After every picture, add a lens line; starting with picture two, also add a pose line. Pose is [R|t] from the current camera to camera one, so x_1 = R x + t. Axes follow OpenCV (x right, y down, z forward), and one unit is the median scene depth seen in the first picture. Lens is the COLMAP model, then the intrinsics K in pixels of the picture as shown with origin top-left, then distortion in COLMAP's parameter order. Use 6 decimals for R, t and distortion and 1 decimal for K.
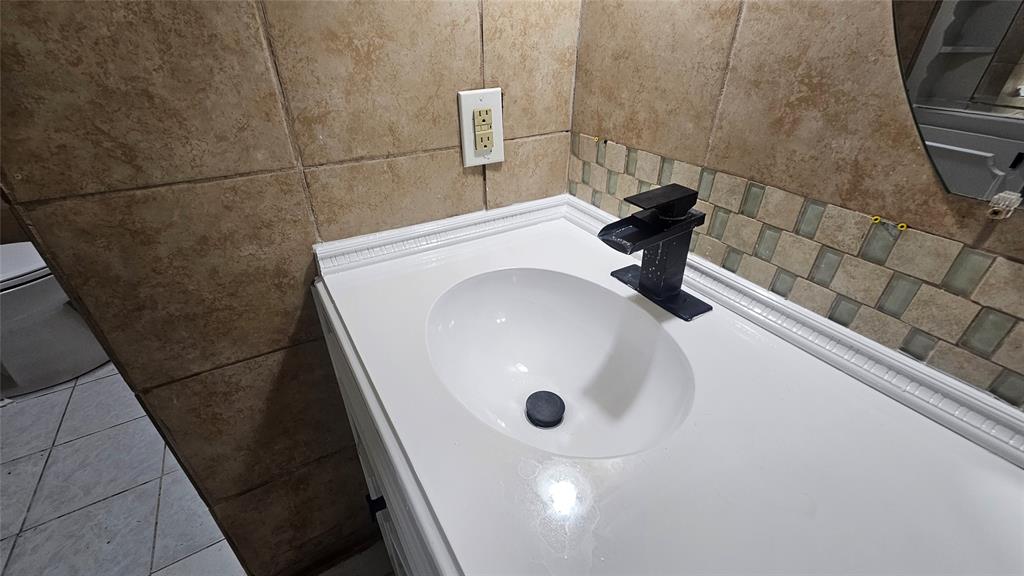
lens RADIAL K [[421.3, 0, 509.9], [0, 421.3, 288.4], [0, 0, 1]] dist [-0.000290, 0.001645]
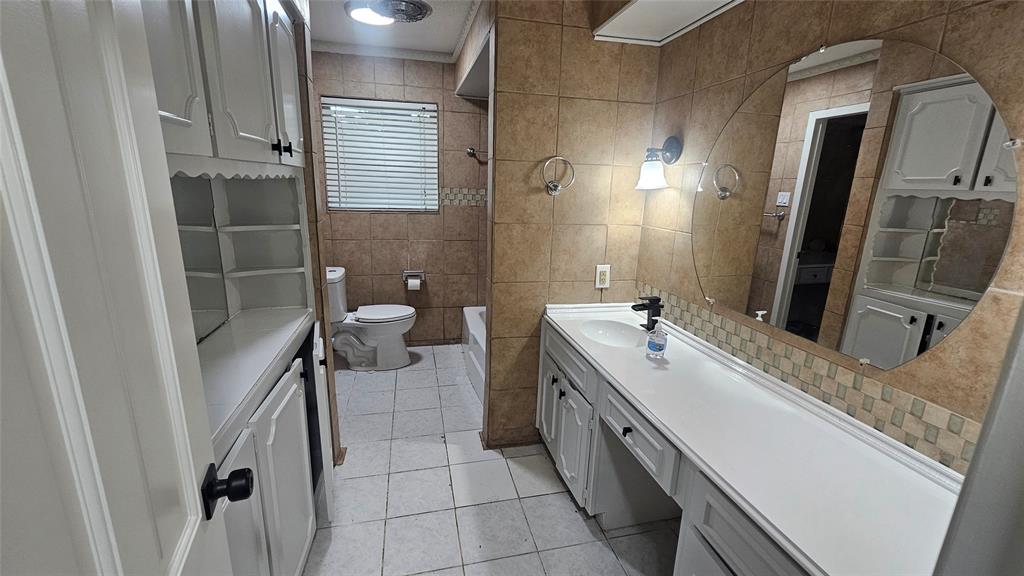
lens RADIAL K [[421.3, 0, 510.2], [0, 421.3, 288.3], [0, 0, 1]] dist [-0.000290, 0.001645]
pose [[0.950012, 0.099626, -0.295892, 0.227134], [-0.190397, 0.935968, -0.296163, 0.797072], [0.247440, 0.337695, 0.908149, -2.077242]]
